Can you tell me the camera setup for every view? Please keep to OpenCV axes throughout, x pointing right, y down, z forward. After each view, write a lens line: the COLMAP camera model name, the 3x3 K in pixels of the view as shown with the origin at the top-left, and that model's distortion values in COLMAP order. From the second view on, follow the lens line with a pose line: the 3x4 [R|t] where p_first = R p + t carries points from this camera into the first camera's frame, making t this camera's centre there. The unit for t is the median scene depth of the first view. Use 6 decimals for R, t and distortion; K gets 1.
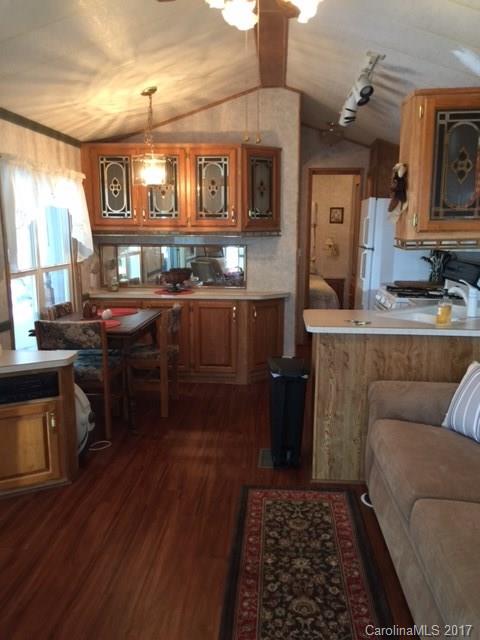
lens RADIAL K [[549.4, 0, 240.9], [0, 549.4, 324.2], [0, 0, 1]] dist [0.060675, -0.040632]
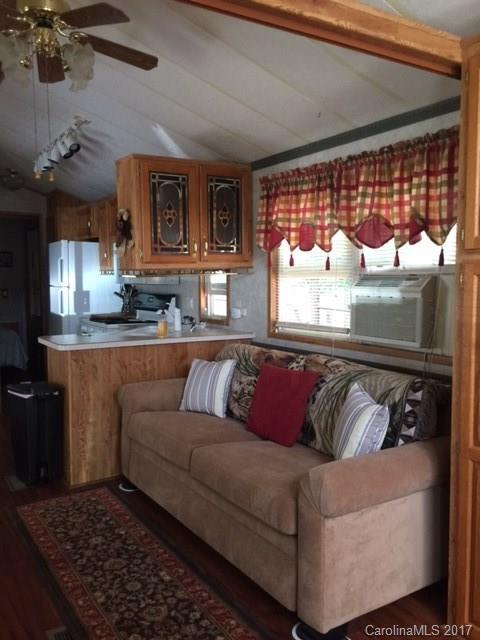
lens RADIAL K [[549.4, 0, 240.9], [0, 549.4, 324.2], [0, 0, 1]] dist [0.060675, -0.040632]
pose [[0.804613, -0.057632, 0.590996, -0.257292], [0.111966, 0.992151, -0.055686, 0.068523], [-0.583147, 0.110977, 0.804750, -0.131820]]
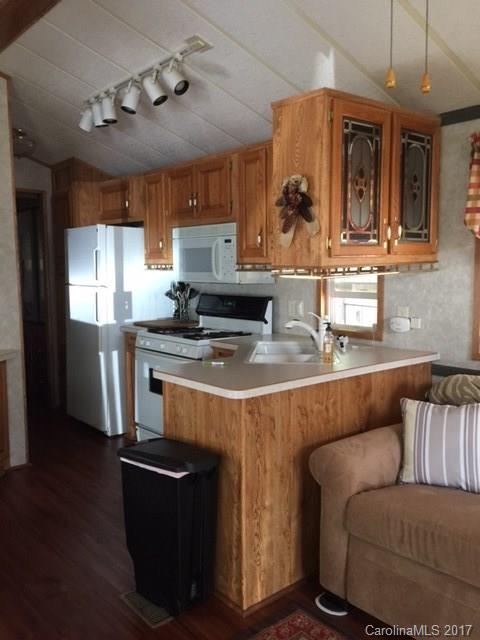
lens RADIAL K [[552.0, 0, 240.0], [0, 552.0, 320.0], [0, 0, 1]] dist [0.053416, -0.012537]
pose [[0.714475, -0.077894, 0.695311, -0.370230], [0.133988, 0.990623, -0.026704, -0.068914], [-0.686711, 0.112243, 0.718213, 0.508396]]
